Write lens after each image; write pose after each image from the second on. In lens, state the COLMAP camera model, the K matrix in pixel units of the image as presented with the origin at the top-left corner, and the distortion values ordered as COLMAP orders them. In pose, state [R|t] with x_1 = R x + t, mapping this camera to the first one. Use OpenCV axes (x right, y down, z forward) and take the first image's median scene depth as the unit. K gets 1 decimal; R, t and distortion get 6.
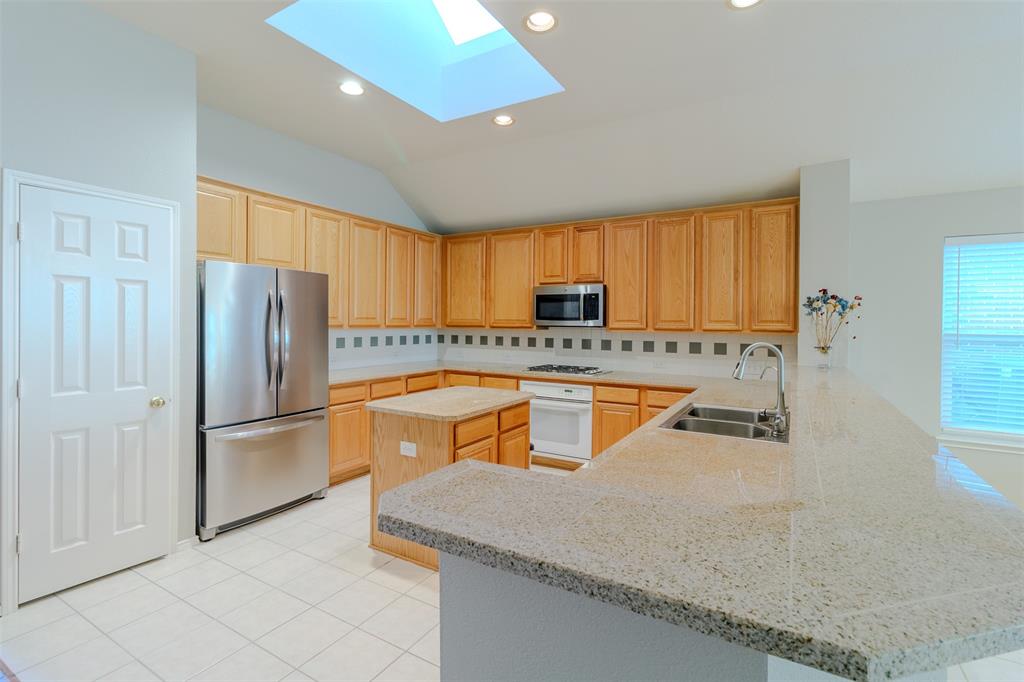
lens RADIAL K [[470.5, 0, 519.1], [0, 470.5, 326.5], [0, 0, 1]] dist [0.000372, 0.000020]
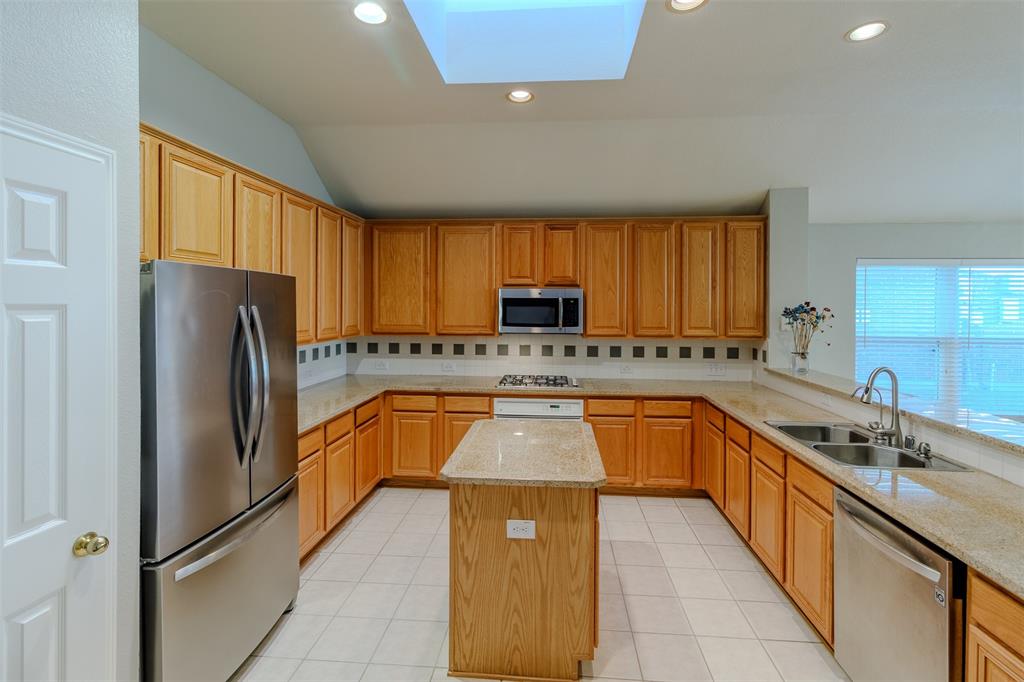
lens RADIAL K [[474.4, 0, 516.8], [0, 474.4, 306.4], [0, 0, 1]] dist [0.003569, 0.000354]
pose [[0.901141, -0.006717, 0.433474, -0.374229], [0.007621, 0.999971, -0.000347, -0.058748], [-0.433459, 0.003616, 0.901166, 0.221752]]
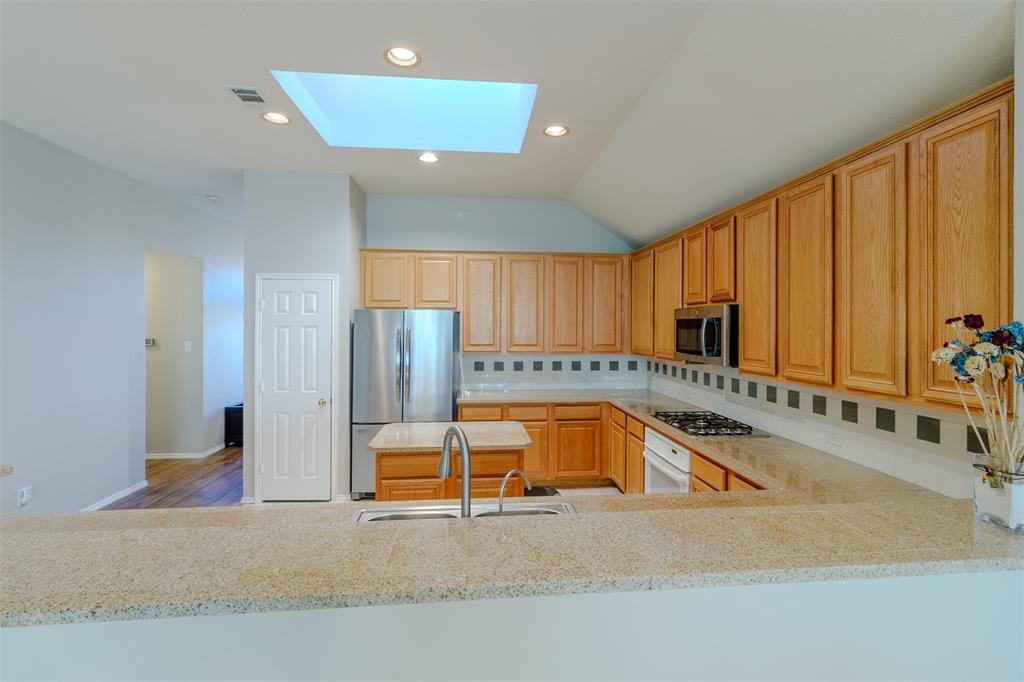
lens RADIAL K [[470.5, 0, 519.1], [0, 470.5, 326.5], [0, 0, 1]] dist [0.000372, 0.000020]
pose [[0.590384, -0.006739, -0.807094, 0.593795], [-0.006674, 0.999890, -0.013231, -0.050090], [0.807095, 0.013198, 0.590274, 0.387252]]
